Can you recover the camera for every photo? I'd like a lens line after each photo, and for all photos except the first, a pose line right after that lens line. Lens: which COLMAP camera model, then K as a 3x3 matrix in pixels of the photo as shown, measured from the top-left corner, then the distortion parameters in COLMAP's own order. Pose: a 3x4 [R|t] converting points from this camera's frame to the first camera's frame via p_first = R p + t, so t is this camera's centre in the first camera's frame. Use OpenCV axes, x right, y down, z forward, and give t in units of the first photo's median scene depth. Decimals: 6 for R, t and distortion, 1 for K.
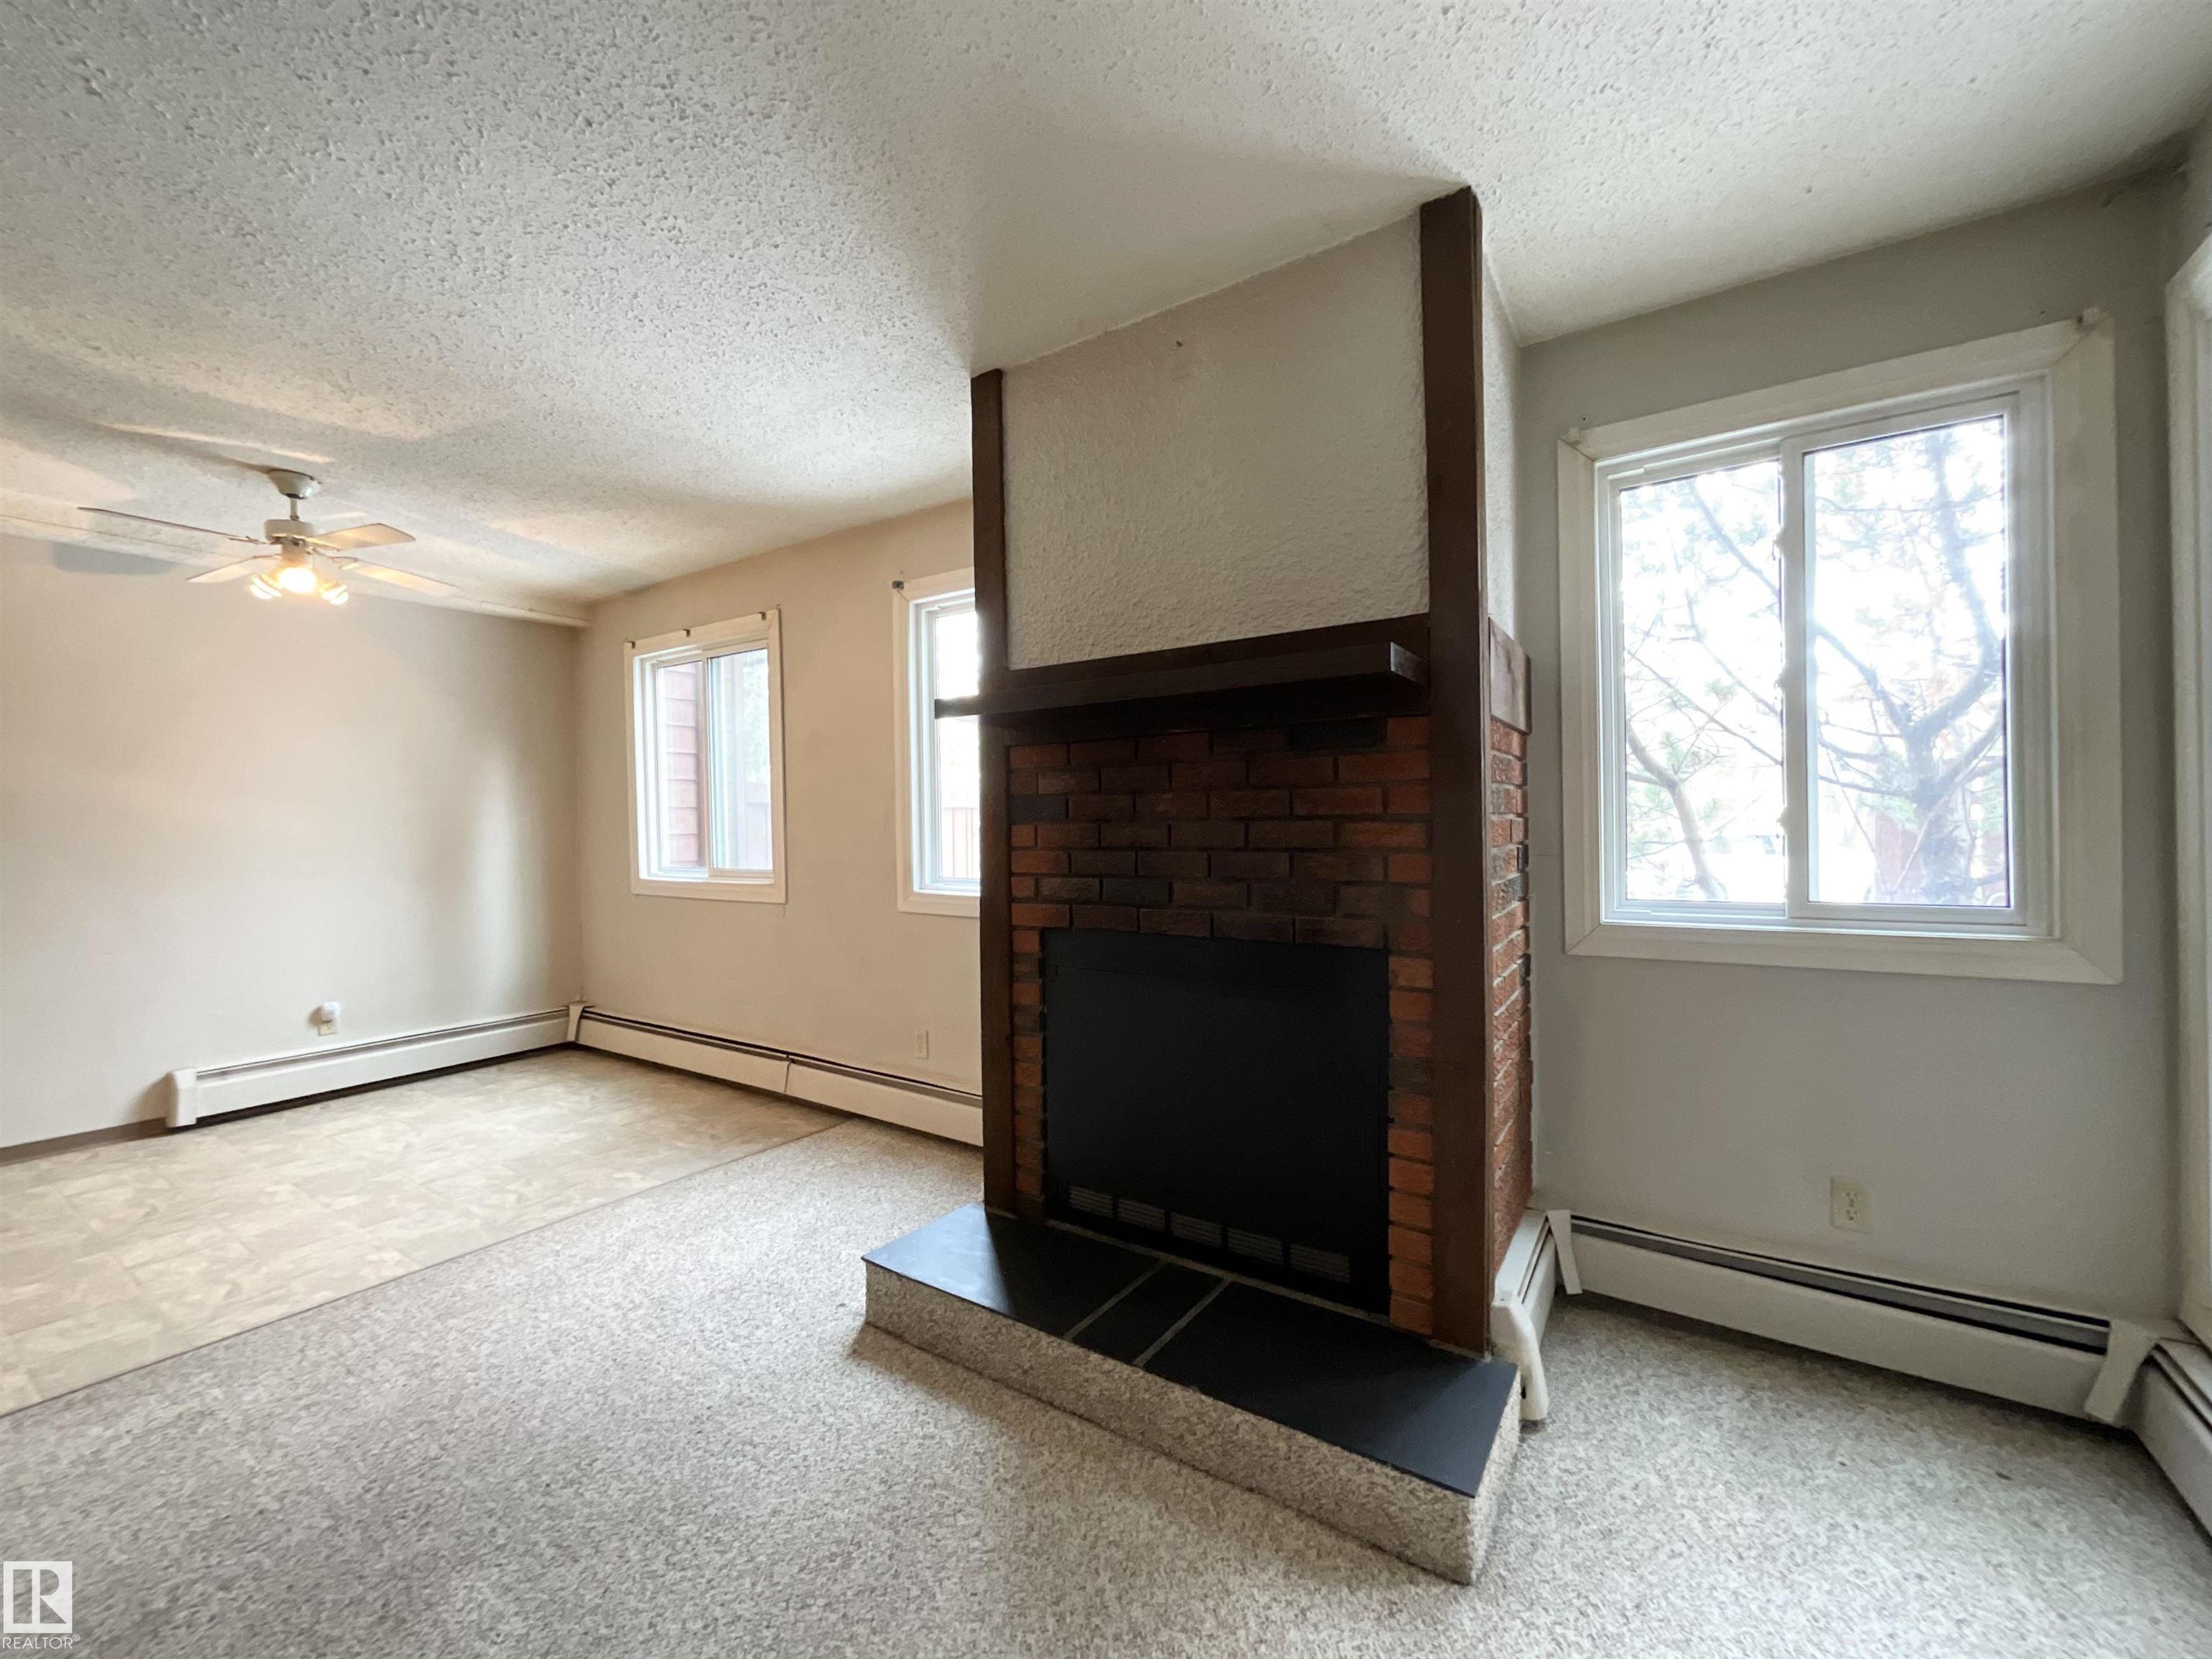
lens RADIAL K [[889.3, 0, 1107.4], [0, 889.3, 834.3], [0, 0, 1]] dist [-0.000538, -0.000059]
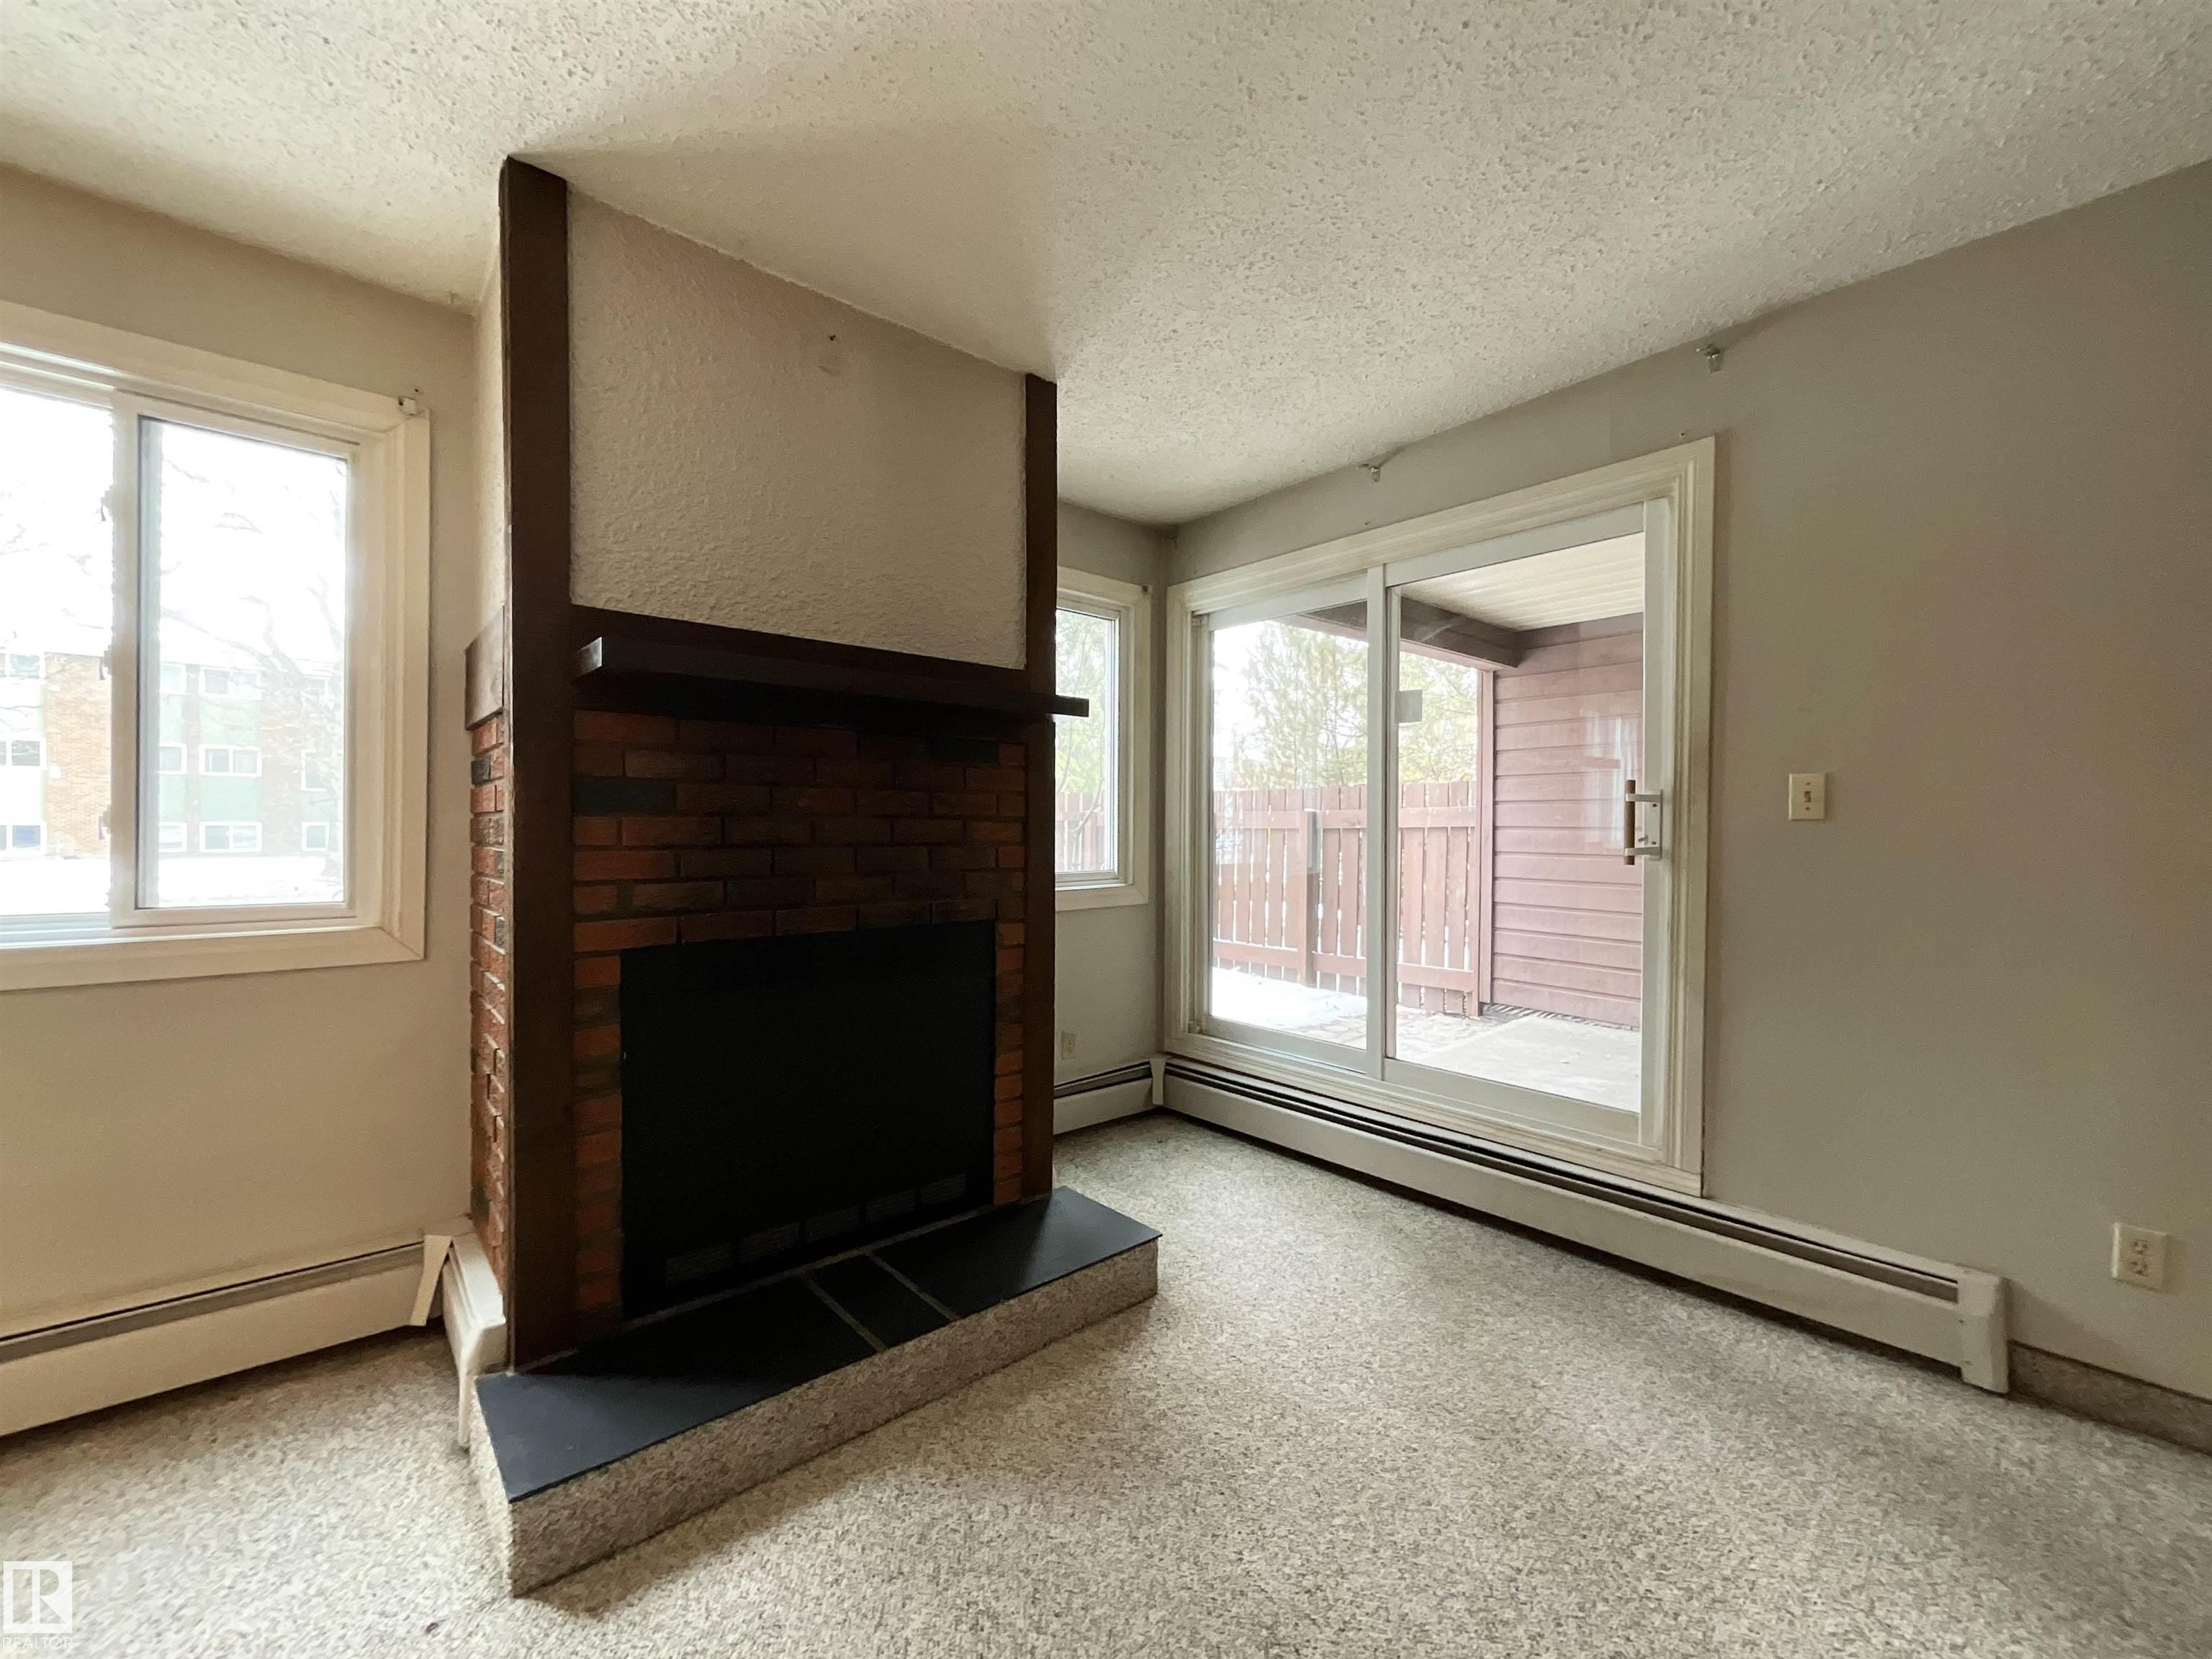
lens RADIAL K [[889.3, 0, 1107.4], [0, 889.3, 834.3], [0, 0, 1]] dist [-0.000538, -0.000059]
pose [[0.259565, 0.003887, 0.965718, -0.857625], [0.001225, 0.999990, -0.004354, 0.009875], [-0.965725, 0.002314, 0.259557, 0.475521]]
